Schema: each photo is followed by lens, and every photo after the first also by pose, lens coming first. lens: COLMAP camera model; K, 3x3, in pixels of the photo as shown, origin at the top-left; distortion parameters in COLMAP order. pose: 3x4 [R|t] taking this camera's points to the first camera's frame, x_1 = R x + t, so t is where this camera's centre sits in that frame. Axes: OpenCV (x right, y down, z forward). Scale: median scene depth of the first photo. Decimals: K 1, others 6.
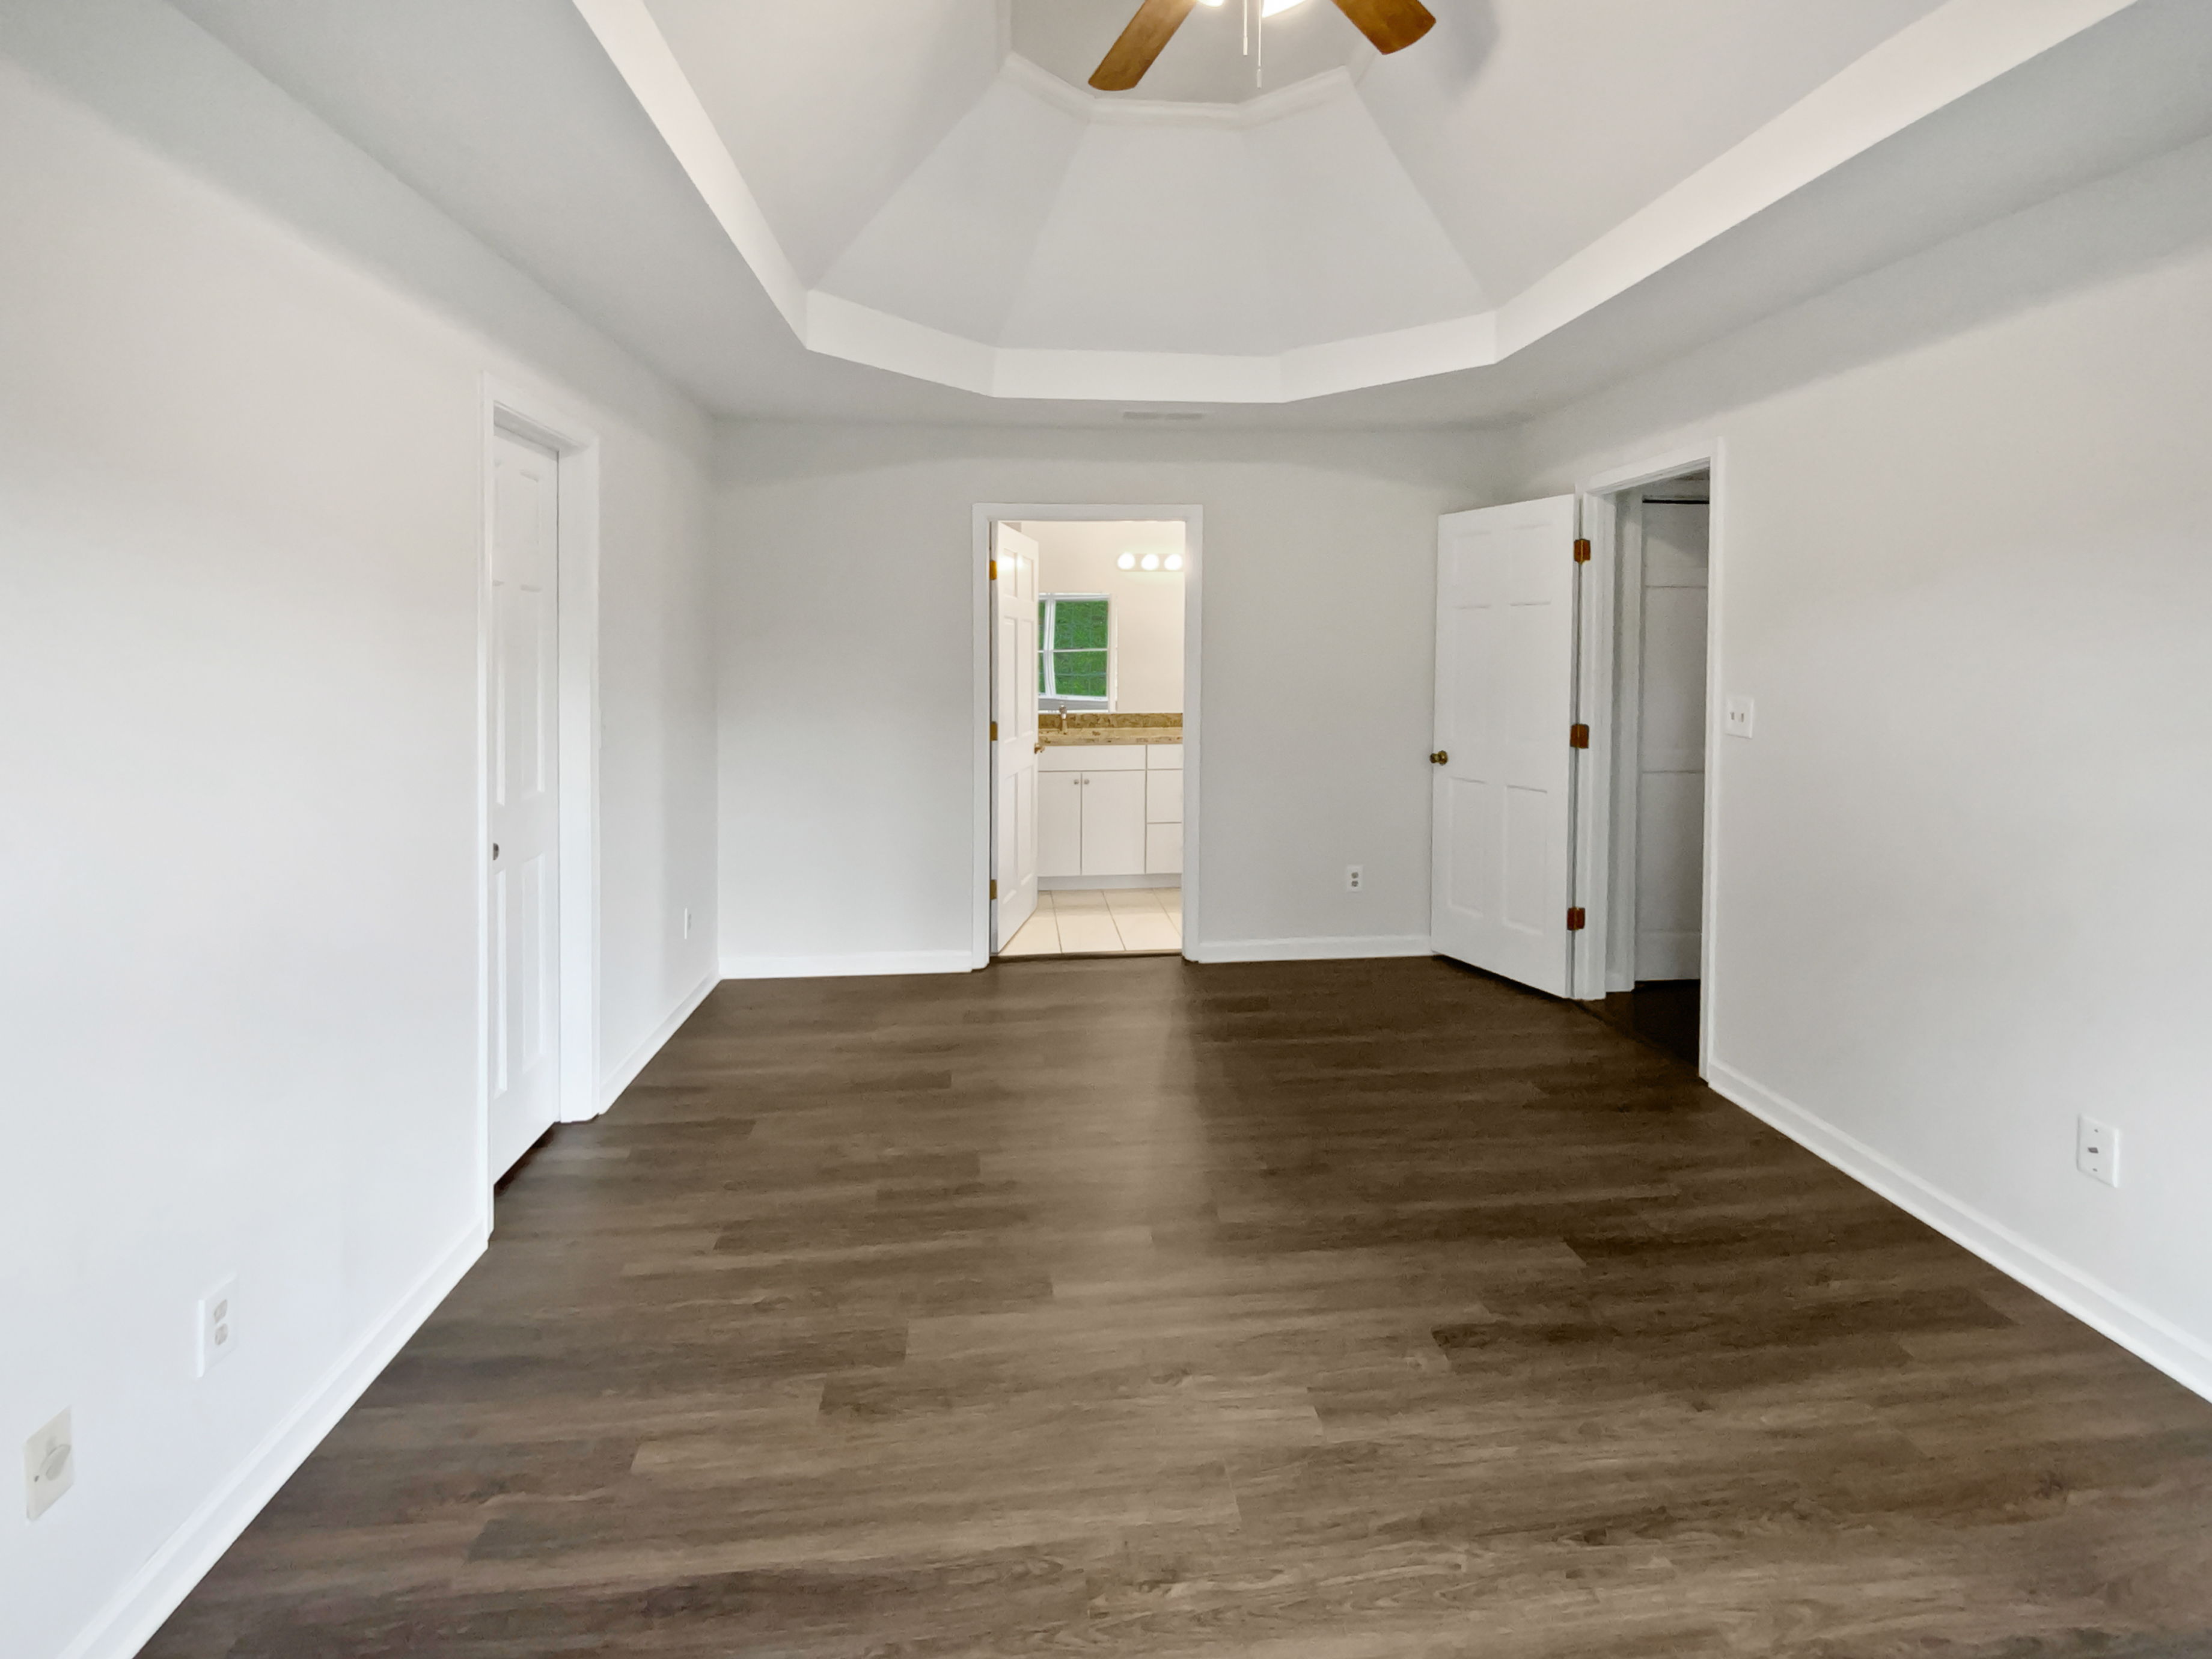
lens RADIAL K [[978.0, 0, 1136.1], [0, 978.0, 826.8], [0, 0, 1]] dist [-0.000284, -0.000420]
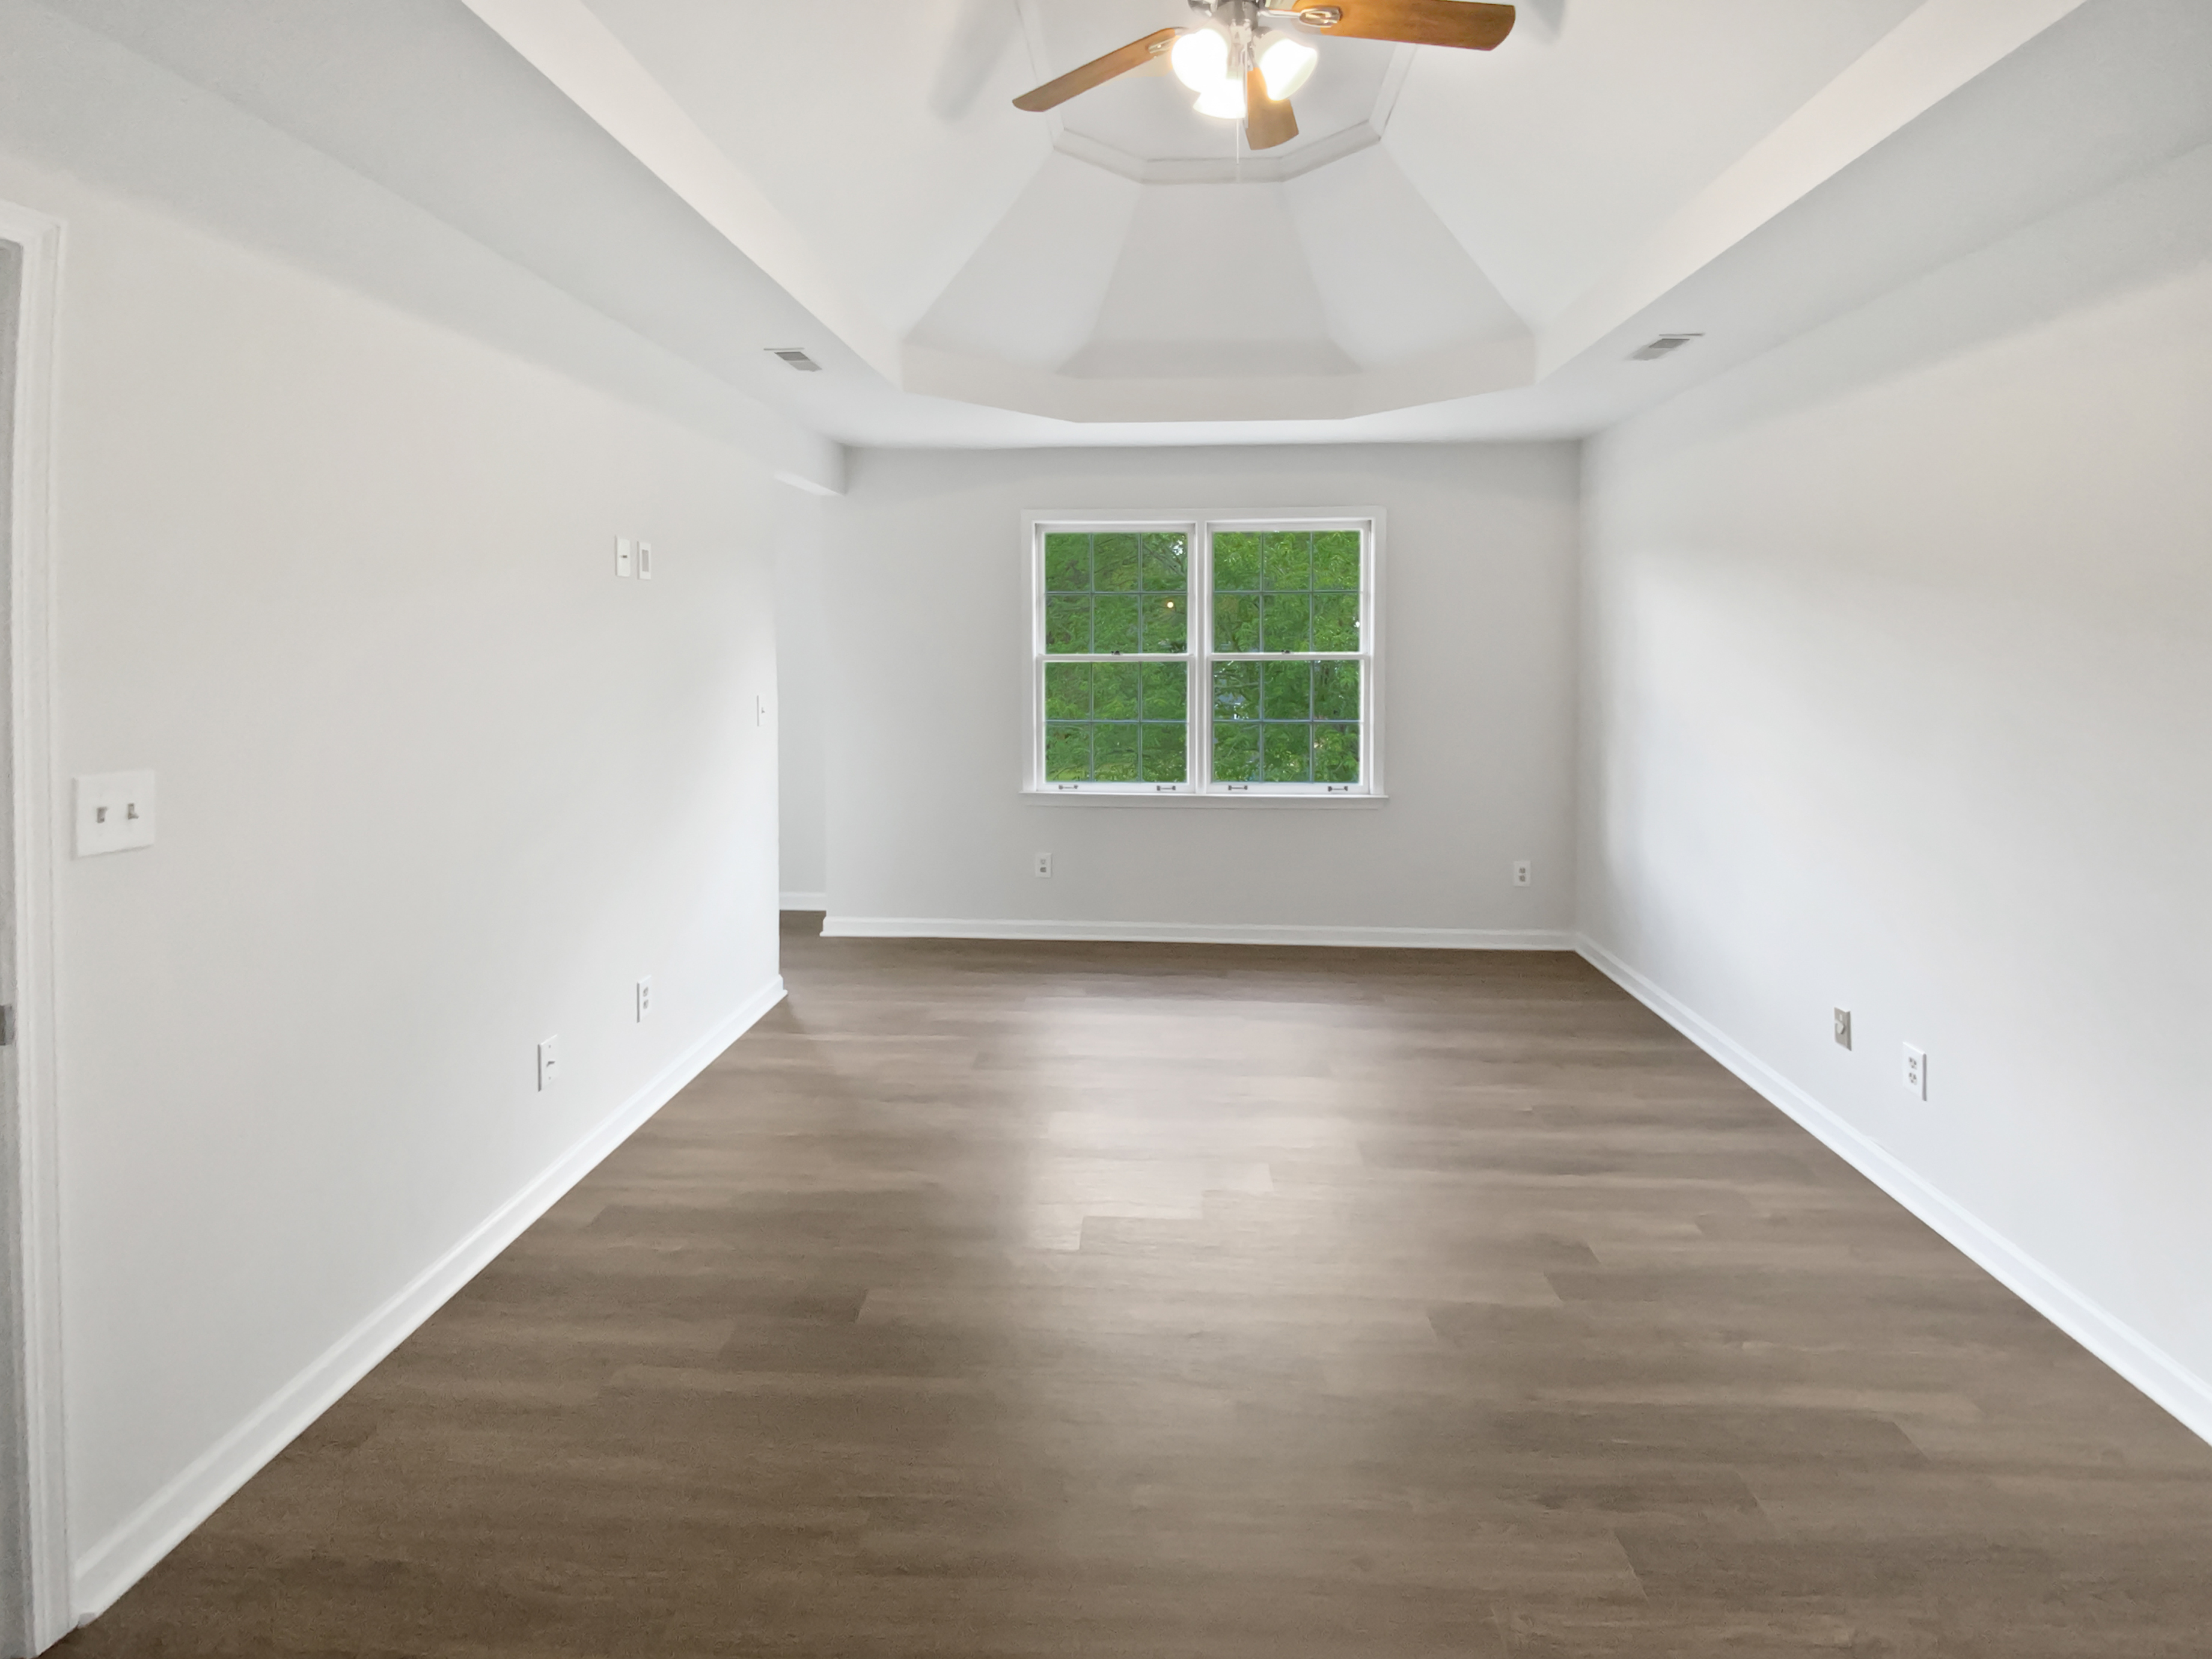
lens RADIAL K [[978.0, 0, 1136.1], [0, 978.0, 826.8], [0, 0, 1]] dist [-0.000284, -0.000420]
pose [[-0.984943, -0.027487, 0.170679, 0.047722], [0.035508, 0.934063, 0.355338, -0.332341], [-0.169192, 0.356048, -0.919023, 1.742562]]
